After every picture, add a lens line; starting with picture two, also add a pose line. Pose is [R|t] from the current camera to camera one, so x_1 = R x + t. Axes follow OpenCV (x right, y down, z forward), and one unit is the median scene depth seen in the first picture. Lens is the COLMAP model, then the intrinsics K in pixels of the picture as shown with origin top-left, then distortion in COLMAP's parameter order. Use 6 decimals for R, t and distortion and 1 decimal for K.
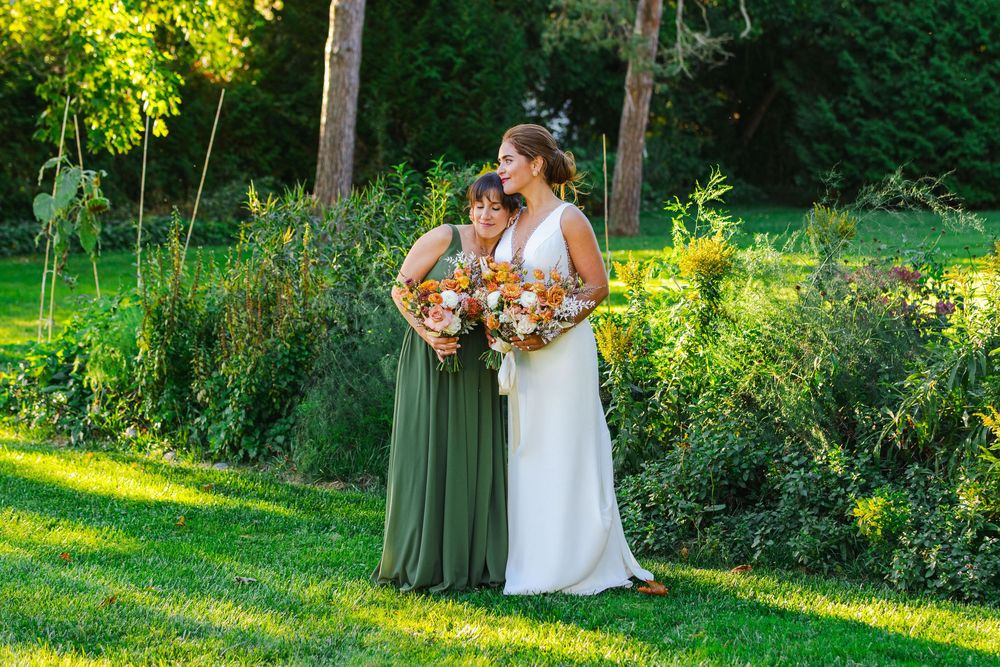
lens RADIAL K [[2374.0, 0, 500.0], [0, 2374.0, 333.5], [0, 0, 1]] dist [0.062680, -0.679572]
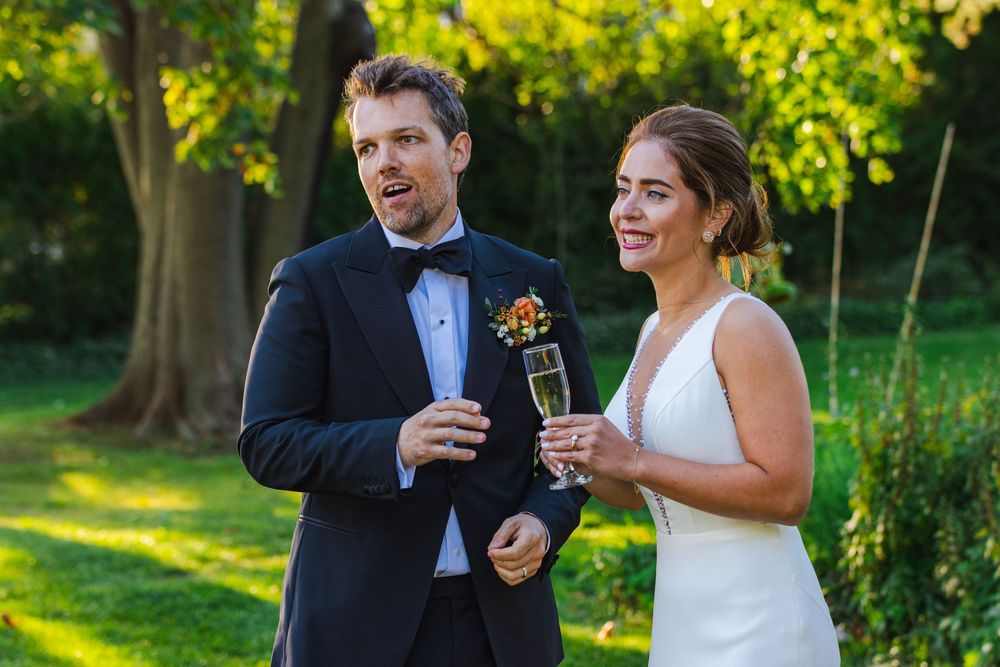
lens RADIAL K [[2716.3, 0, 500.0], [0, 2716.3, 333.5], [0, 0, 1]] dist [-0.043436, -0.729191]
pose [[0.969065, -0.009370, -0.246629, -0.041325], [0.001047, 0.999426, -0.033857, -0.012274], [0.246804, 0.032551, 0.968518, 0.164121]]
